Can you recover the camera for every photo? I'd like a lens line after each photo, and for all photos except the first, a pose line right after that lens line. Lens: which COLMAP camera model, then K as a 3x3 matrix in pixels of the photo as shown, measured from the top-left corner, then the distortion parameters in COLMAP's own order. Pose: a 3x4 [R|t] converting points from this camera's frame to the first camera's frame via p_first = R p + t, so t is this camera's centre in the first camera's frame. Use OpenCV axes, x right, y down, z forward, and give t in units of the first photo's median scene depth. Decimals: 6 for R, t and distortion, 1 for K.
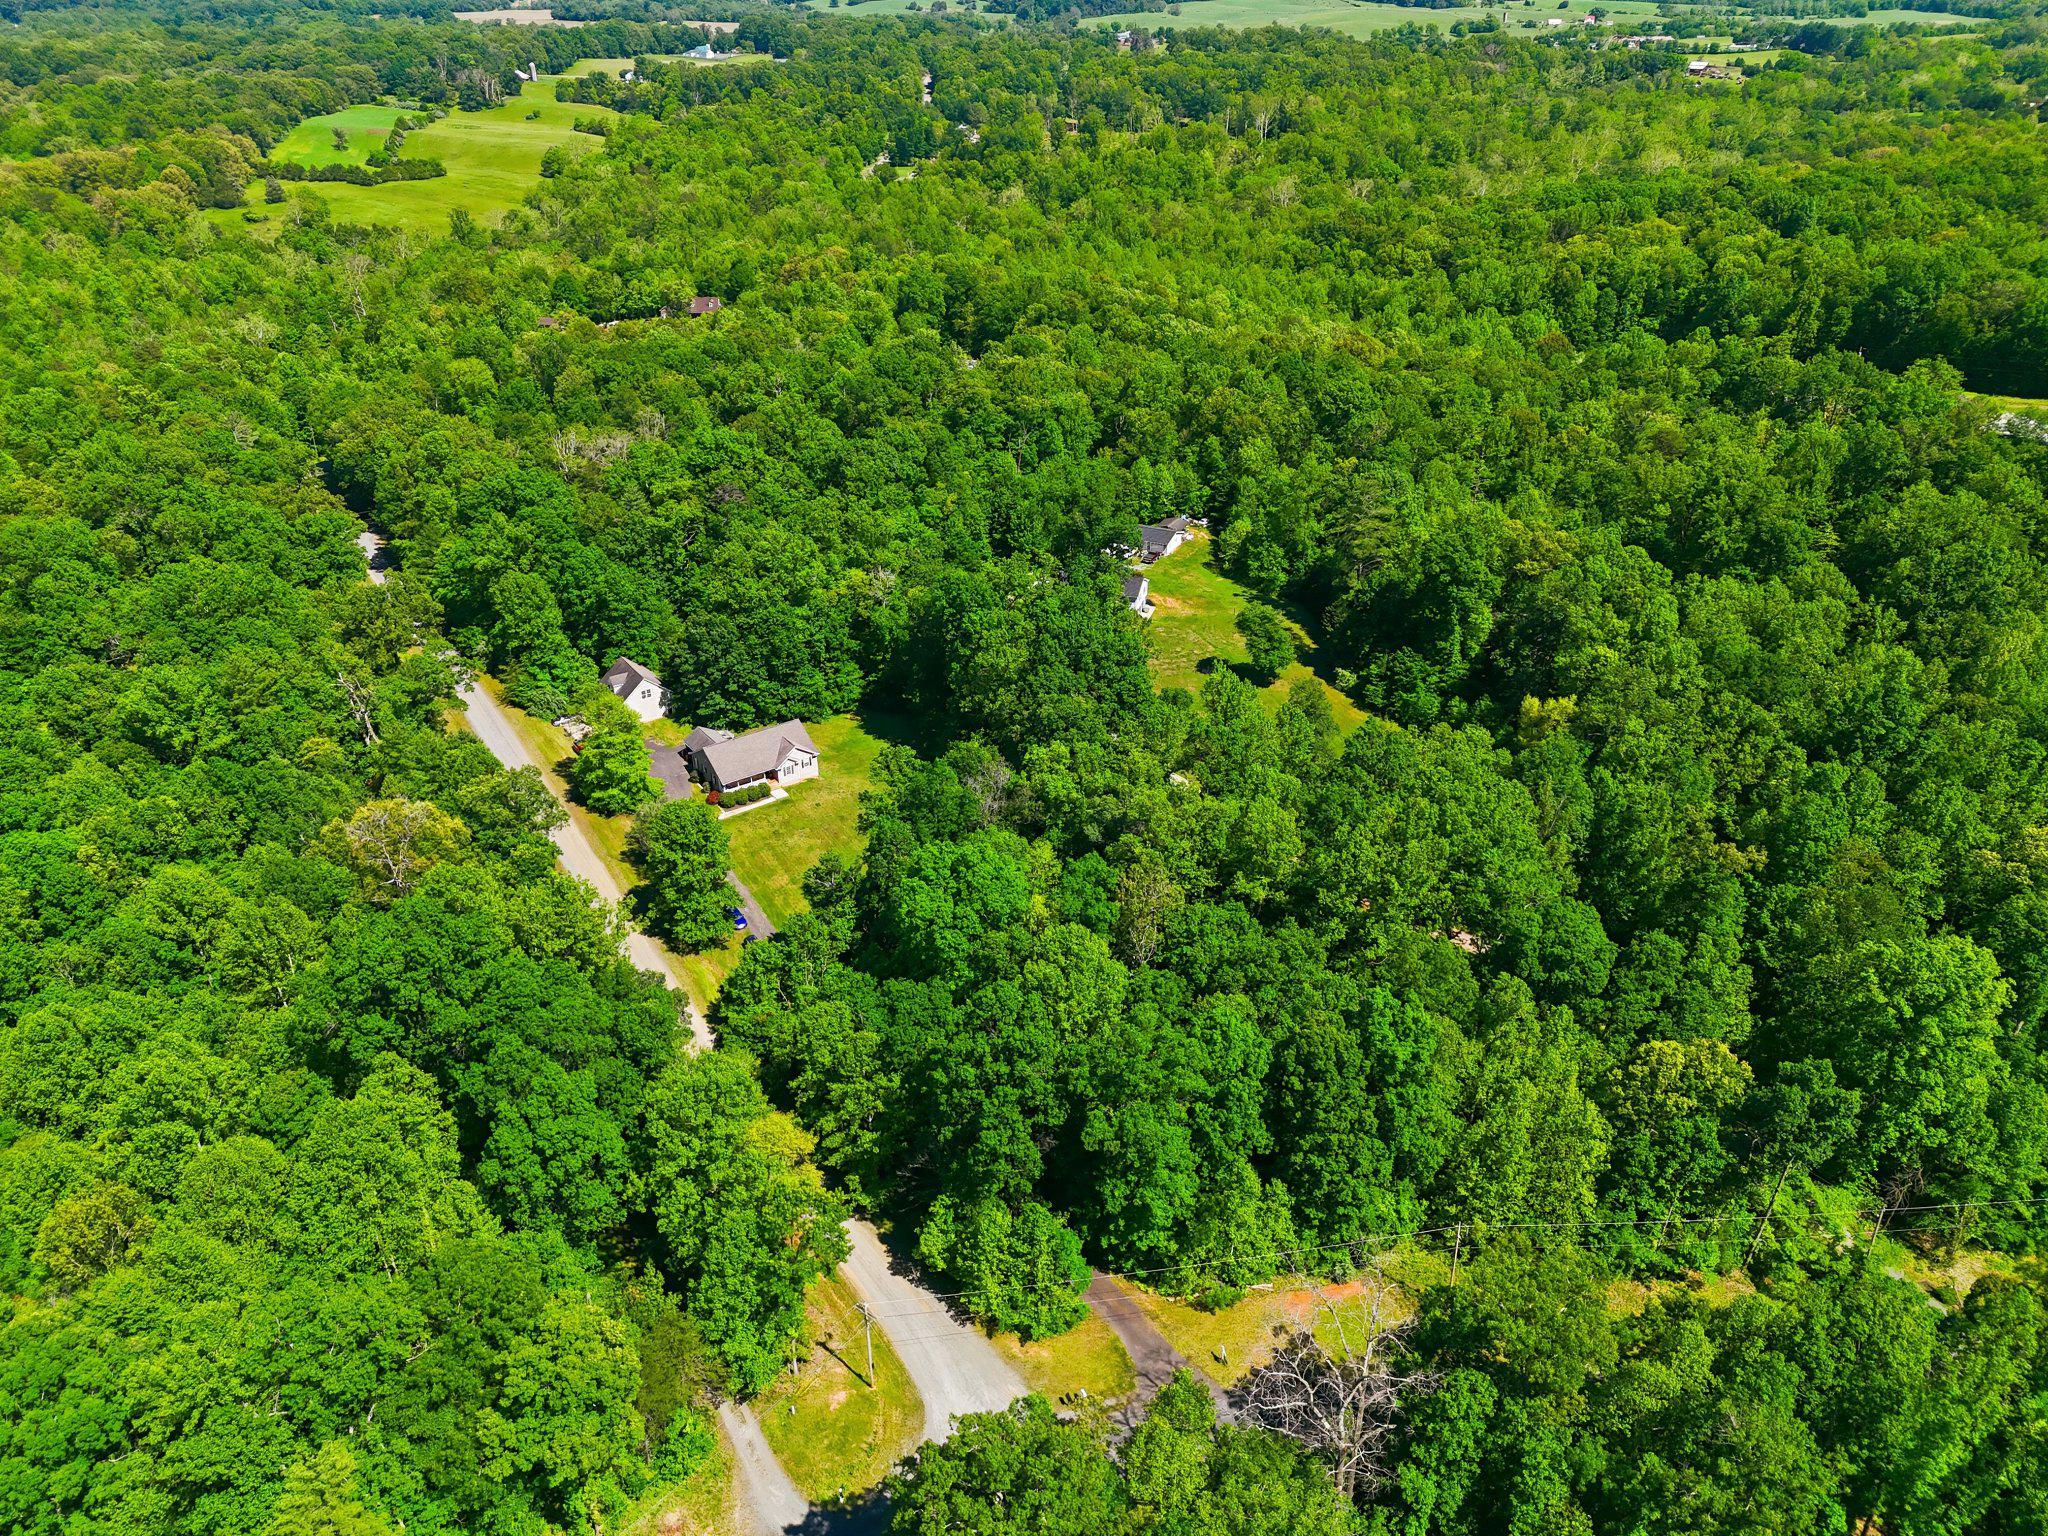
lens RADIAL K [[1489.6, 0, 1024.0], [0, 1489.6, 768.0], [0, 0, 1]] dist [0.088373, -0.089930]
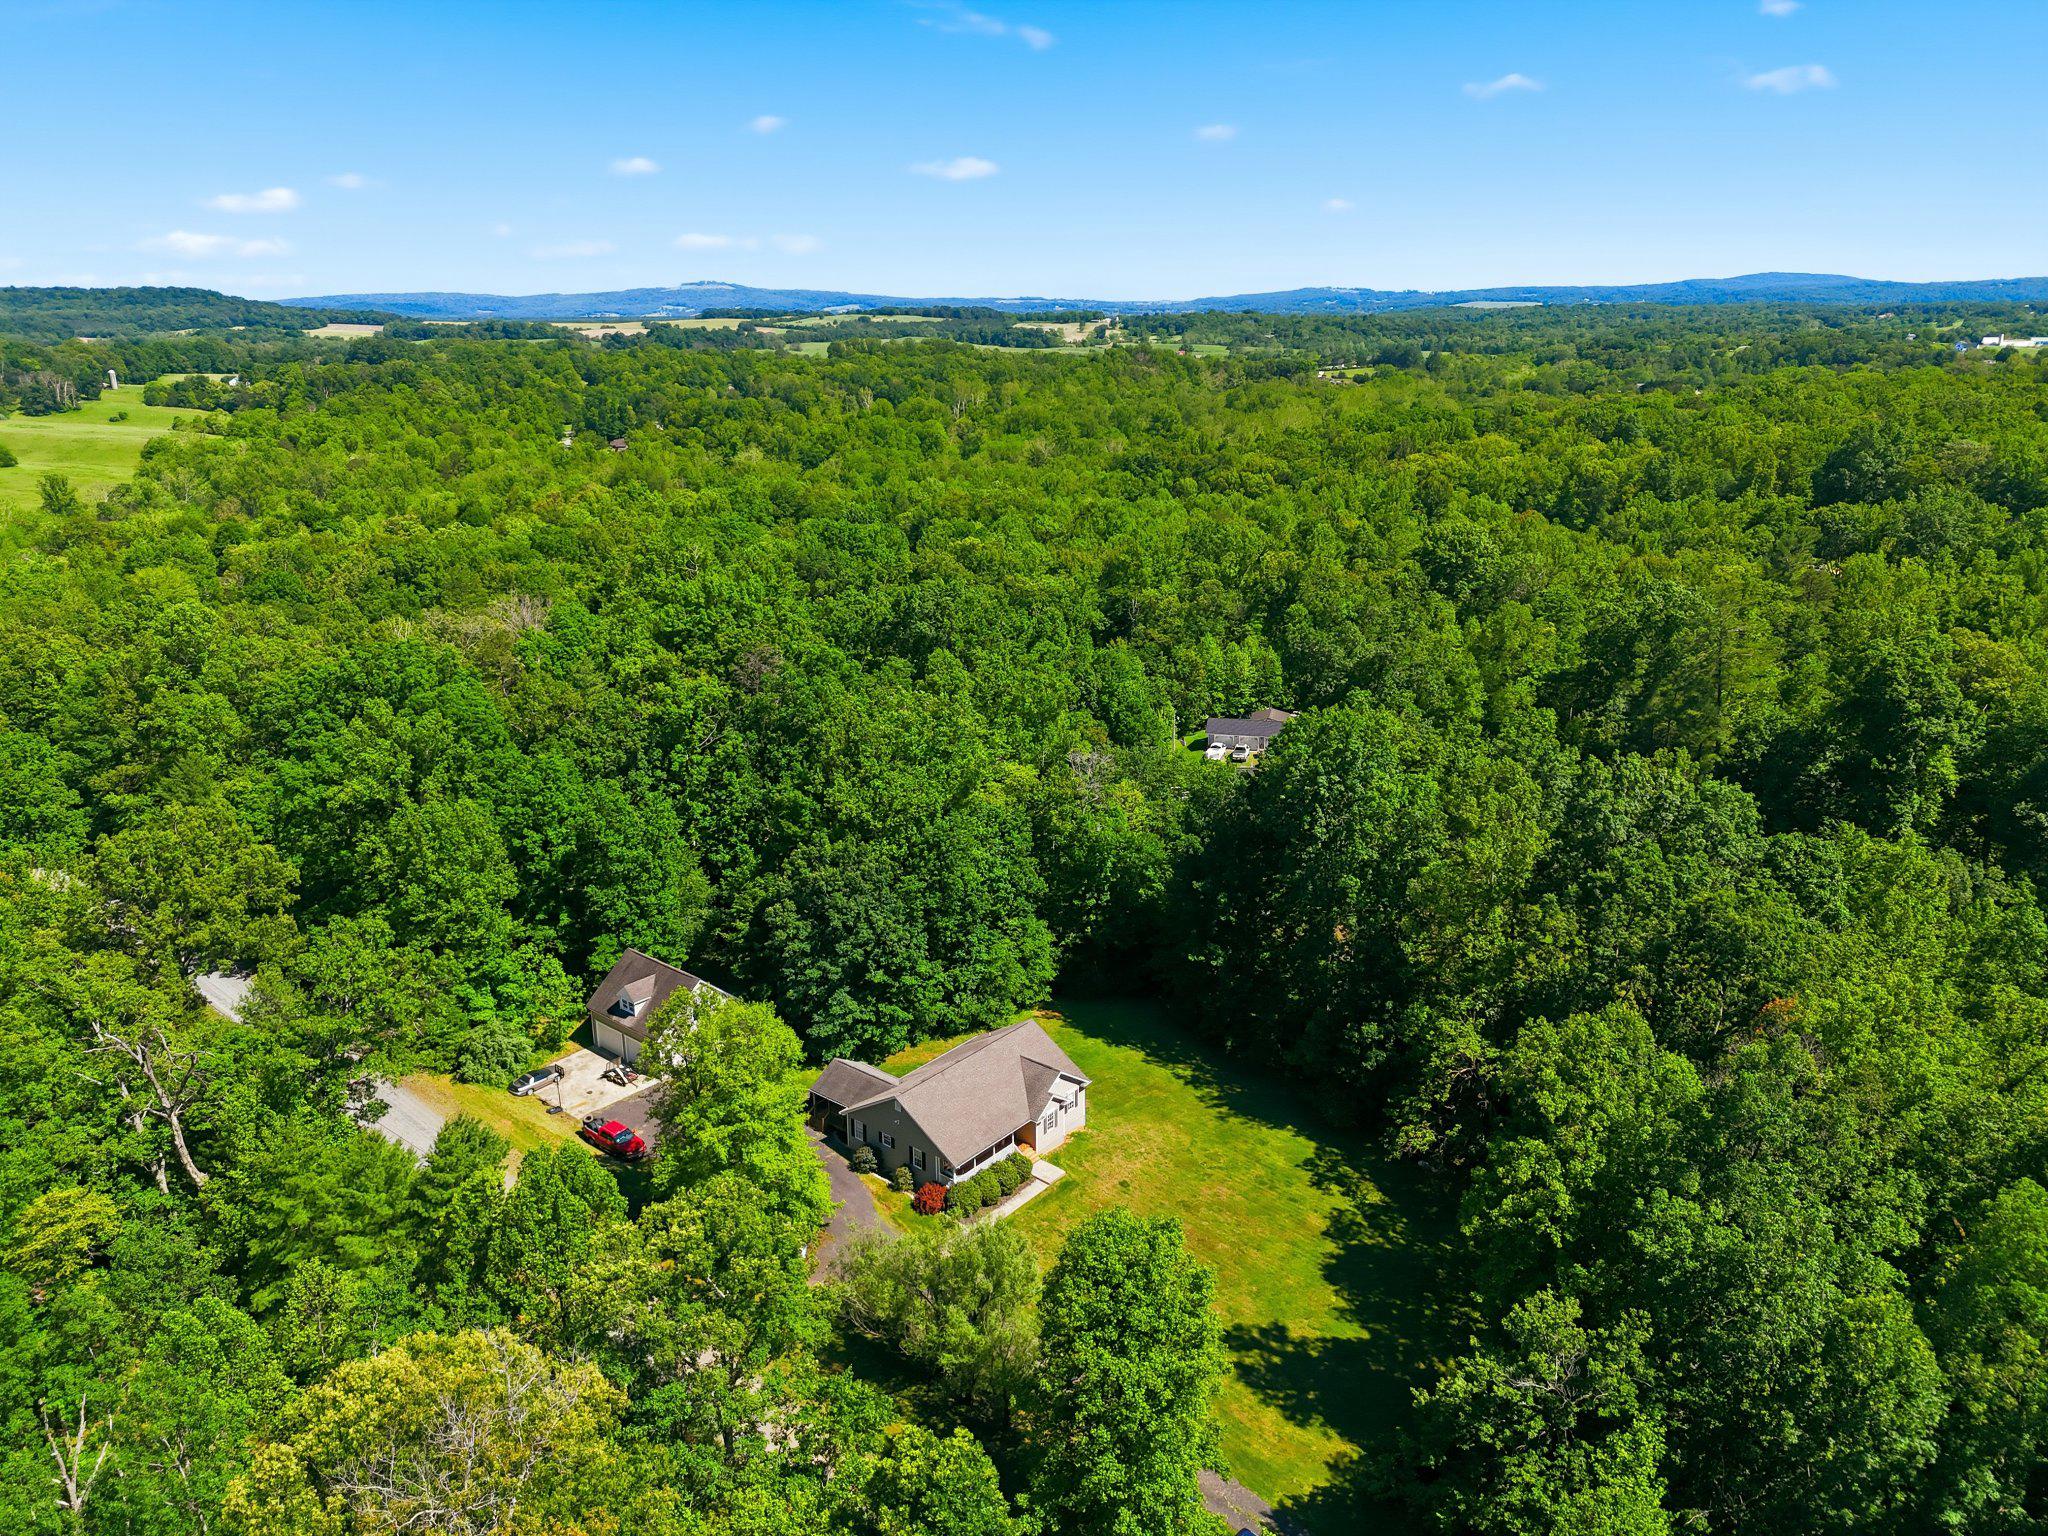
lens RADIAL K [[1489.6, 0, 1024.0], [0, 1489.6, 768.0], [0, 0, 1]] dist [0.088373, -0.089930]
pose [[0.965066, -0.069431, 0.252638, -0.265620], [0.120793, 0.973563, -0.193865, -0.016486], [-0.232499, 0.217610, 0.947940, 0.453292]]
